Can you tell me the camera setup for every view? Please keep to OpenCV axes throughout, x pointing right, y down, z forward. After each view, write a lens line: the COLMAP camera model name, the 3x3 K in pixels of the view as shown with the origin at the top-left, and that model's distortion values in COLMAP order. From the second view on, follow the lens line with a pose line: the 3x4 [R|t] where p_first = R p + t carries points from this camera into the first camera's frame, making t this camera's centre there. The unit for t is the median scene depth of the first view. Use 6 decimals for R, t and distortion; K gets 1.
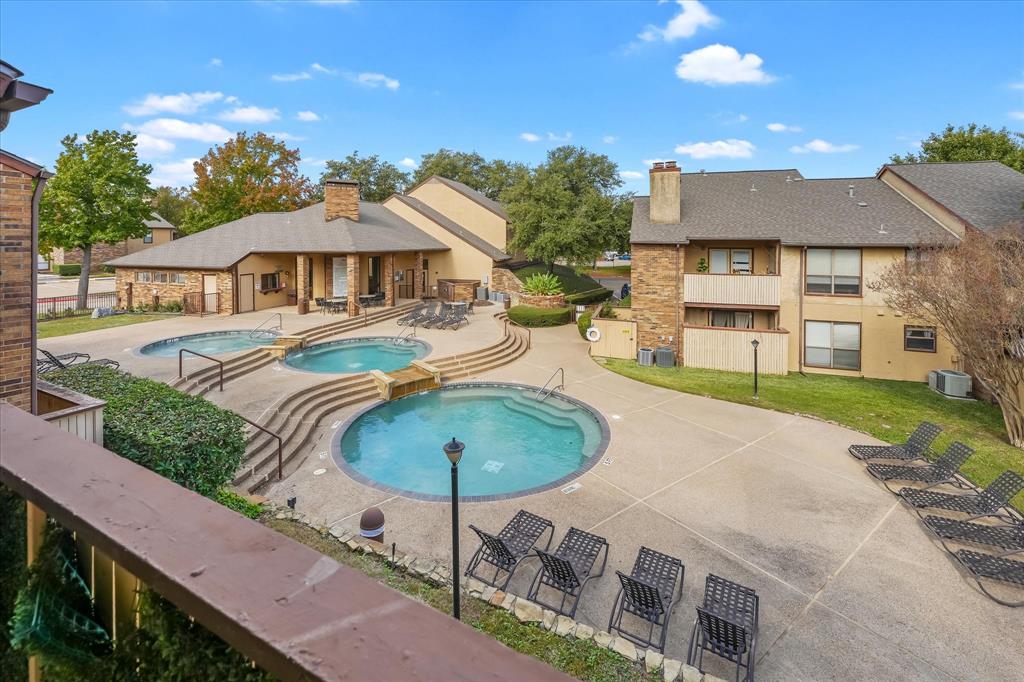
lens RADIAL K [[481.2, 0, 512.0], [0, 481.2, 341.0], [0, 0, 1]] dist [0.000719, 0.000044]
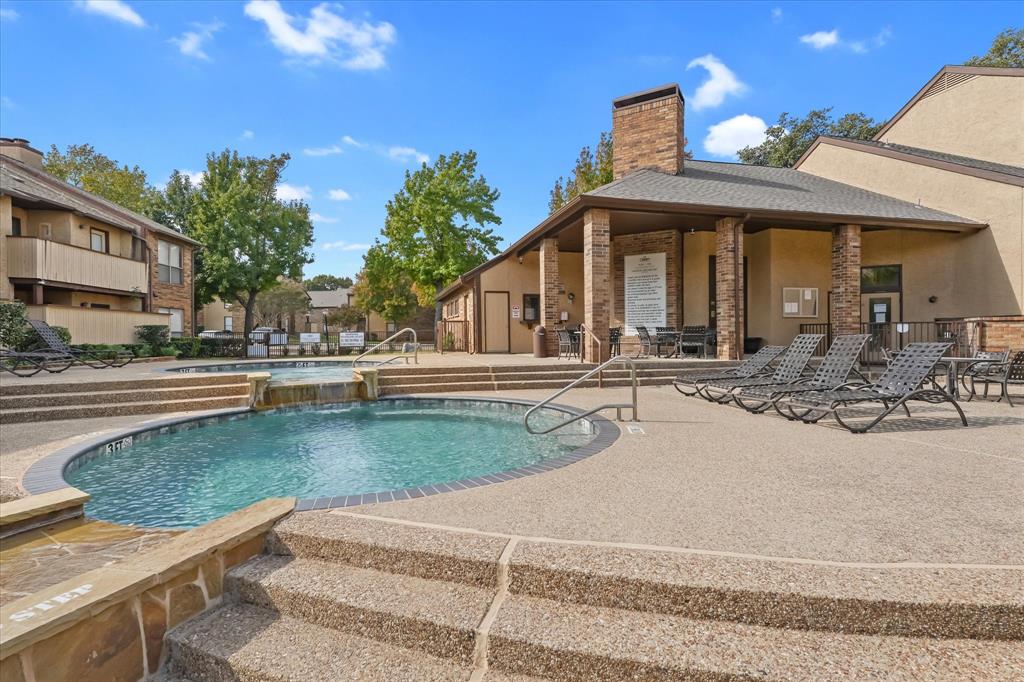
lens RADIAL K [[481.2, 0, 512.0], [0, 481.2, 341.0], [0, 0, 1]] dist [0.000719, 0.000044]
pose [[0.542482, 0.001100, -0.840067, -0.013953], [-0.184375, 0.975773, -0.117785, -0.005205], [0.819585, 0.218783, 0.529542, 0.668614]]
